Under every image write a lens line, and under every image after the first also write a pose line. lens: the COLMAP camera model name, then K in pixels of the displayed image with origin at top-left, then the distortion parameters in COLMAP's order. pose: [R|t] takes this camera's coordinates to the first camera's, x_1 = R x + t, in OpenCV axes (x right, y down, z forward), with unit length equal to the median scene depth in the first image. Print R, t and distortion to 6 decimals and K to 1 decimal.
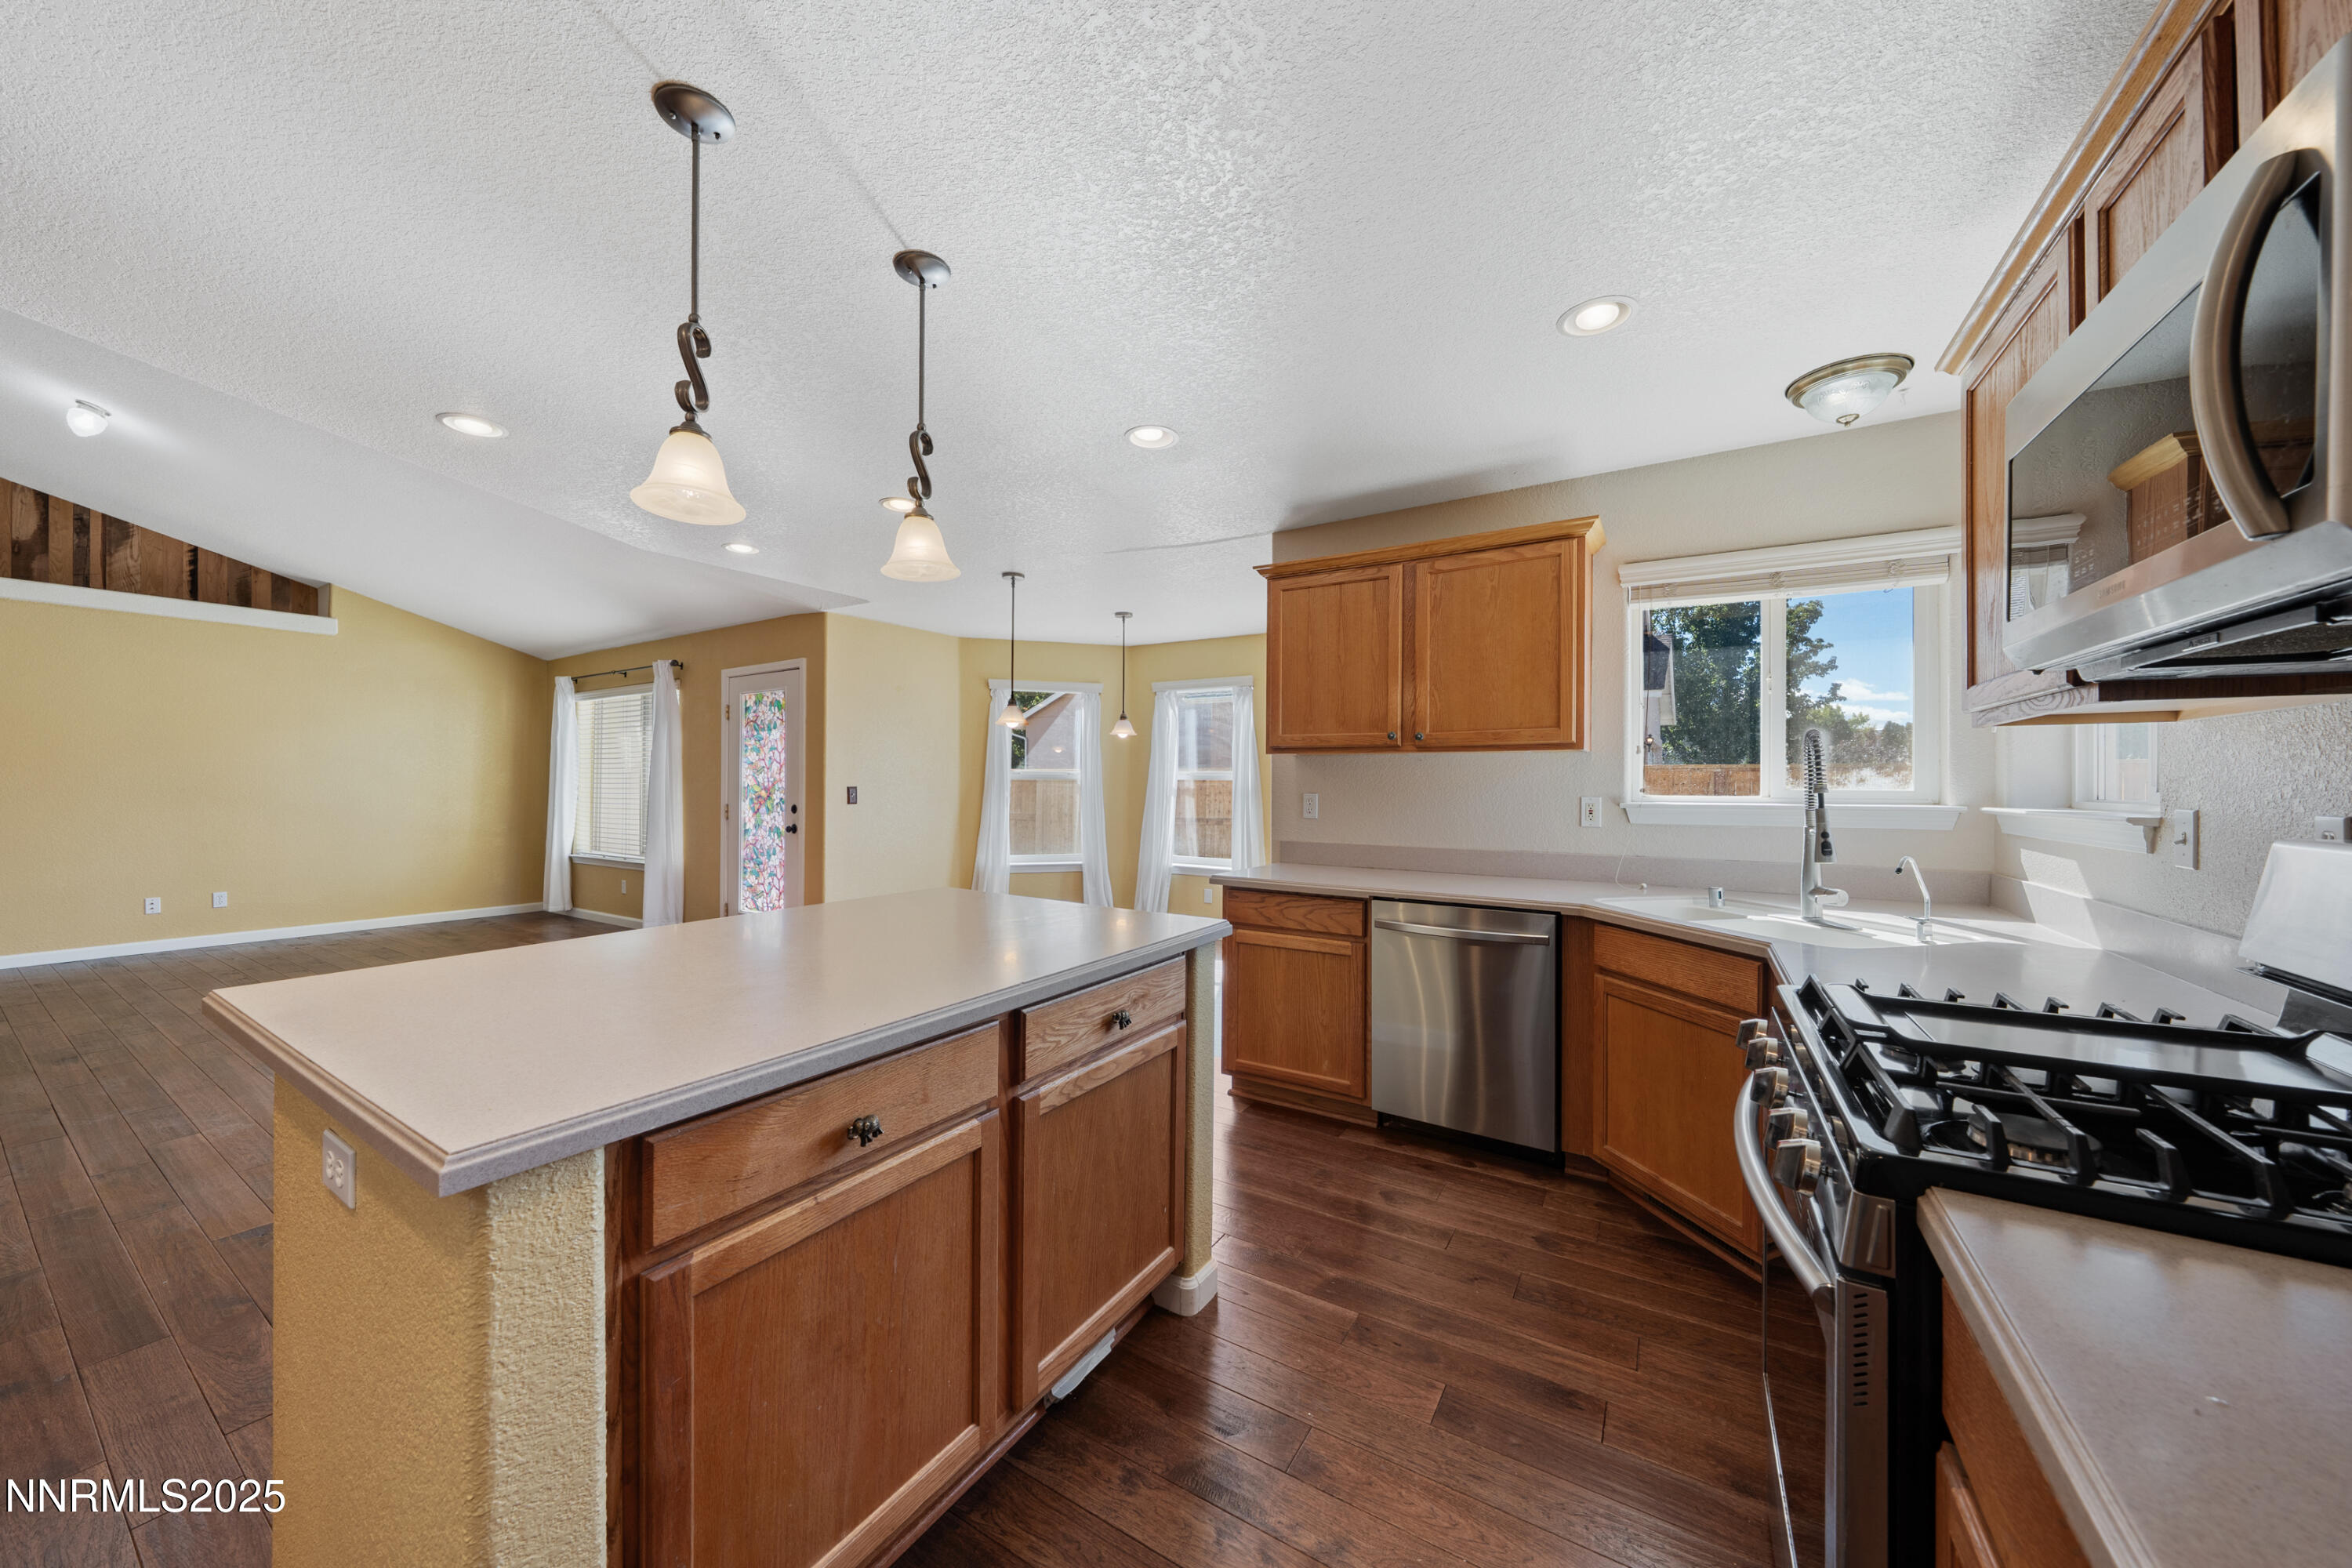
lens RADIAL K [[795.9, 0, 1167.4], [0, 795.9, 785.4], [0, 0, 1]] dist [-0.004339, -0.000166]
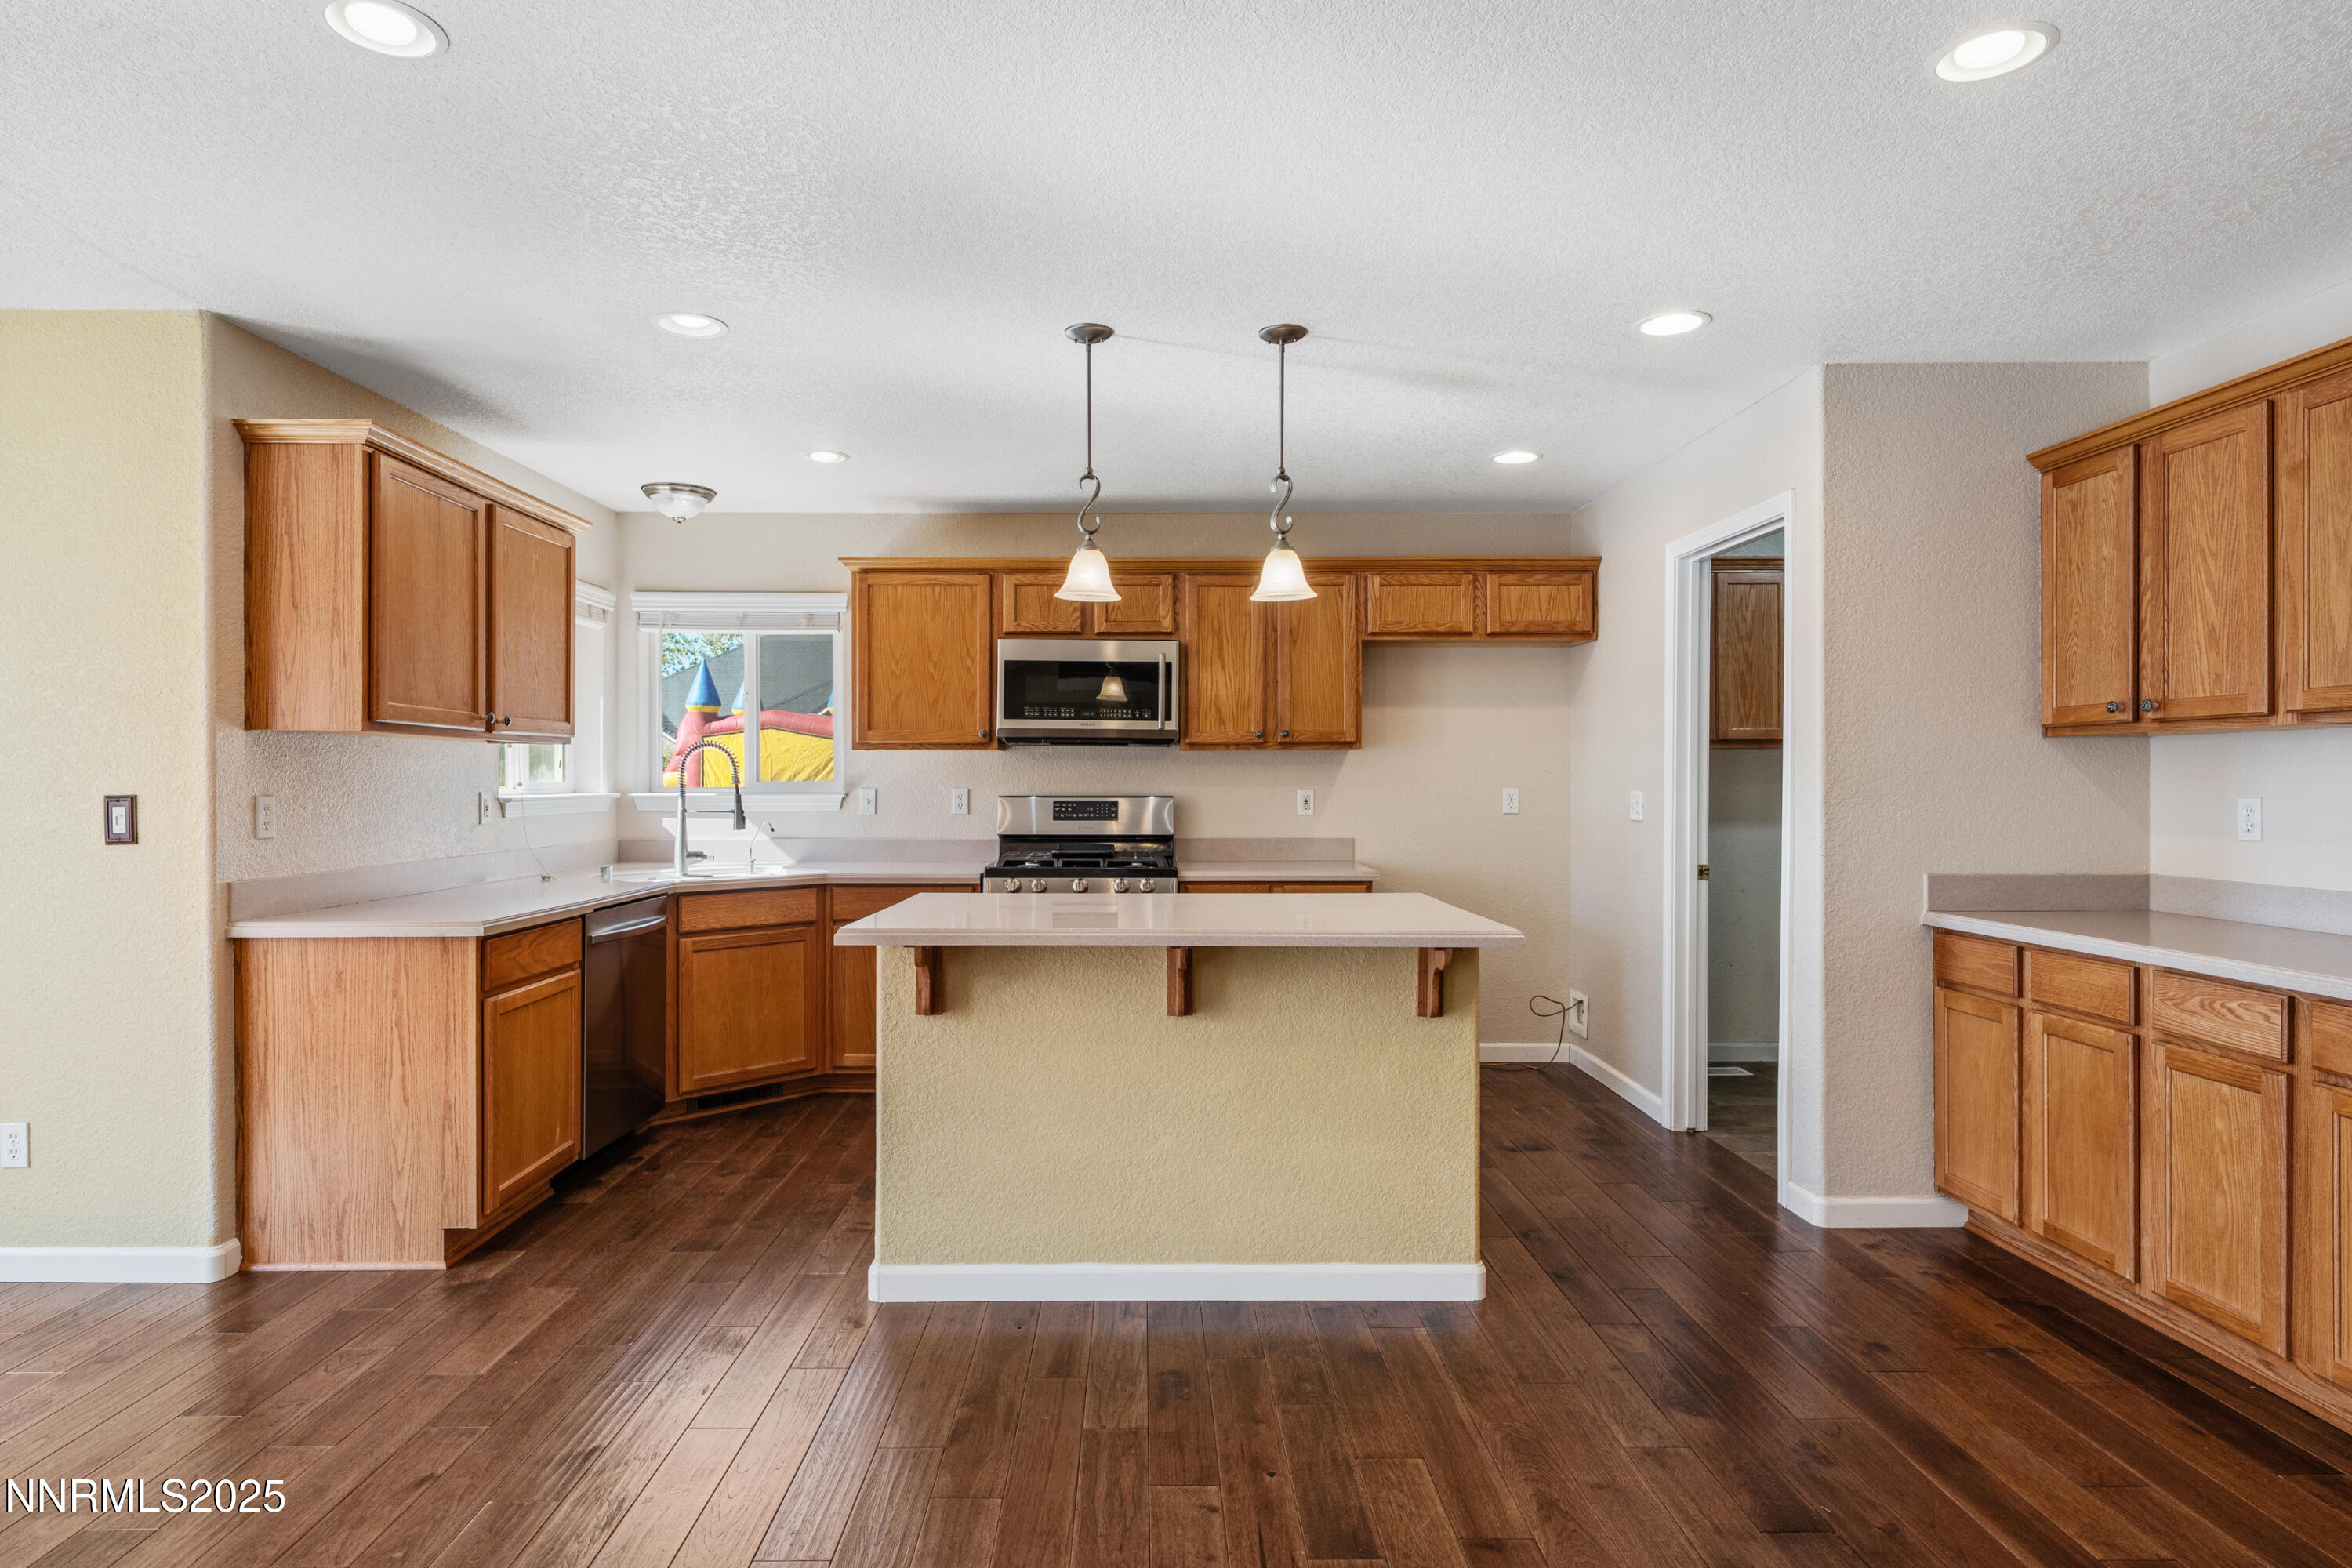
lens RADIAL K [[1266.7, 0, 1170.4], [0, 1266.7, 779.5], [0, 0, 1]] dist [-0.000729, -0.000040]
pose [[-0.559034, -0.005163, 0.829128, -1.372115], [-0.001850, 0.999986, 0.004980, -0.012831], [-0.829142, 0.001250, -0.559036, 1.381815]]
